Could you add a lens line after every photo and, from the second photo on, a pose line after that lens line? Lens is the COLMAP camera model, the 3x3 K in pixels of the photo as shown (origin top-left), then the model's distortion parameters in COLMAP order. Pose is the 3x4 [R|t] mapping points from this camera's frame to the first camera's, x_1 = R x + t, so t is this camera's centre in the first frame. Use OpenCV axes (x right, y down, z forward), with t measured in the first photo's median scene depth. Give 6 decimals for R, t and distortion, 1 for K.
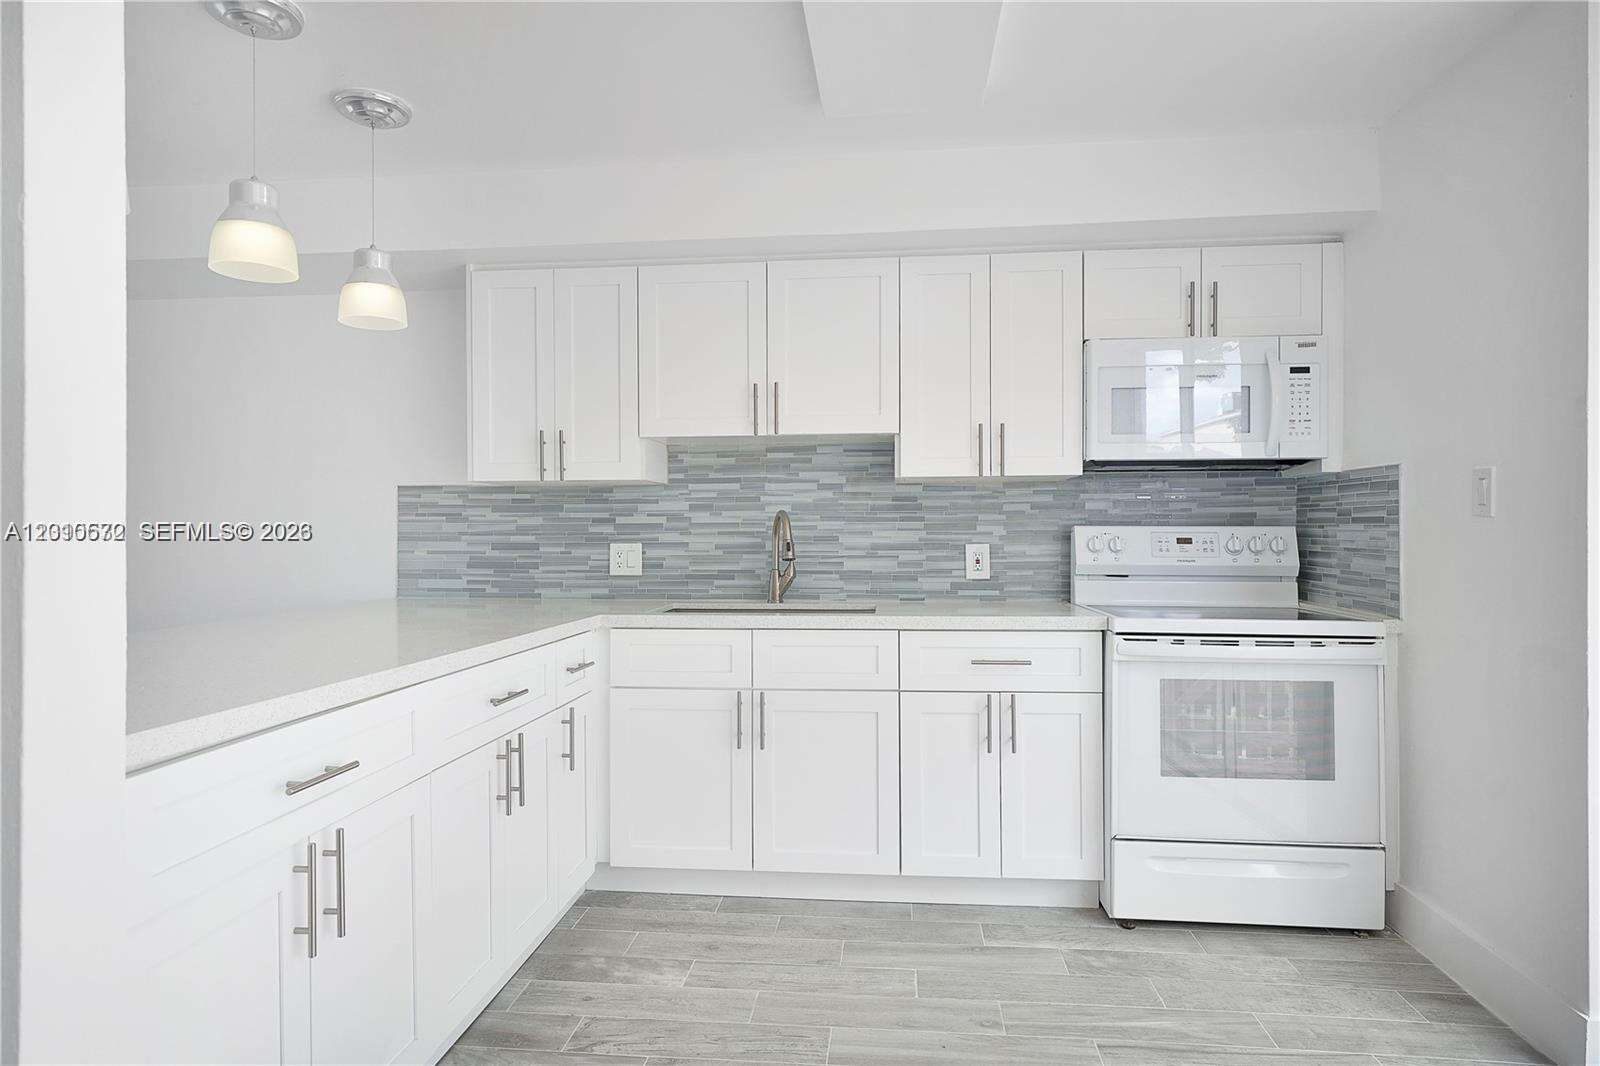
lens RADIAL K [[906.0, 0, 809.2], [0, 906.0, 534.3], [0, 0, 1]] dist [-0.002361, 0.000668]
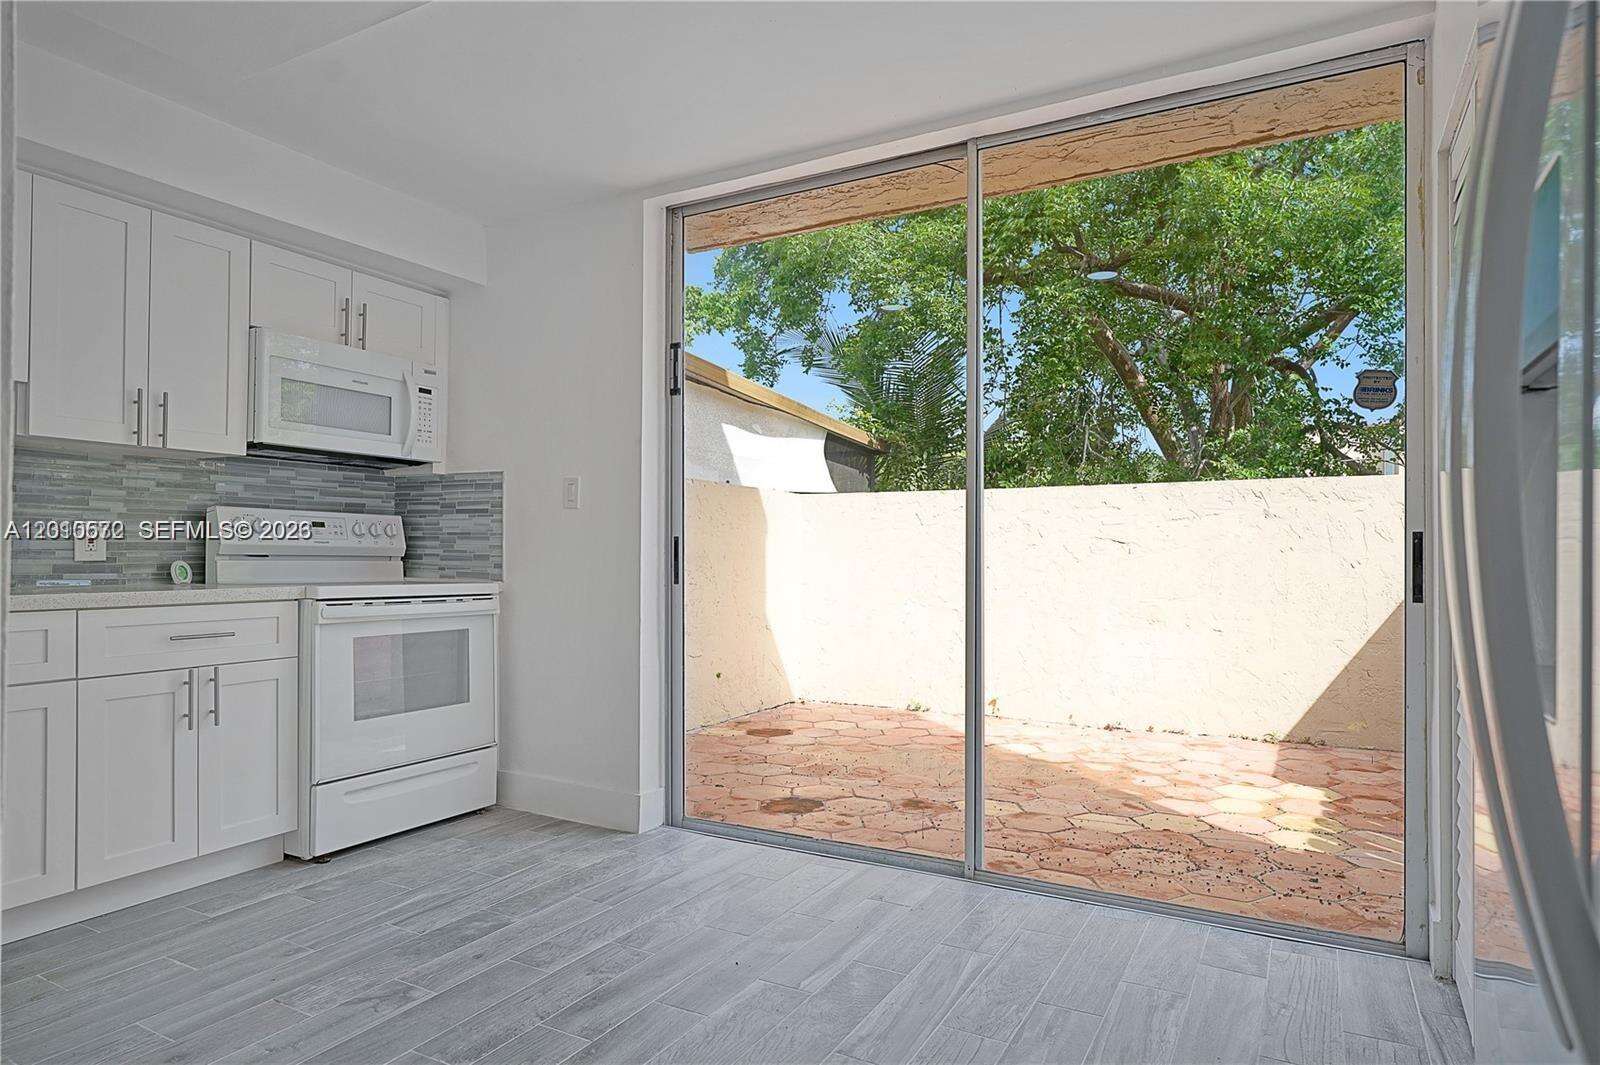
lens RADIAL K [[920.7, 0, 804.6], [0, 920.7, 551.4], [0, 0, 1]] dist [0.002273, 0.000881]
pose [[0.393223, 0.010565, 0.919382, -0.369270], [-0.006834, 0.999940, -0.008568, 0.043225], [-0.919418, -0.002914, 0.393272, 0.003727]]
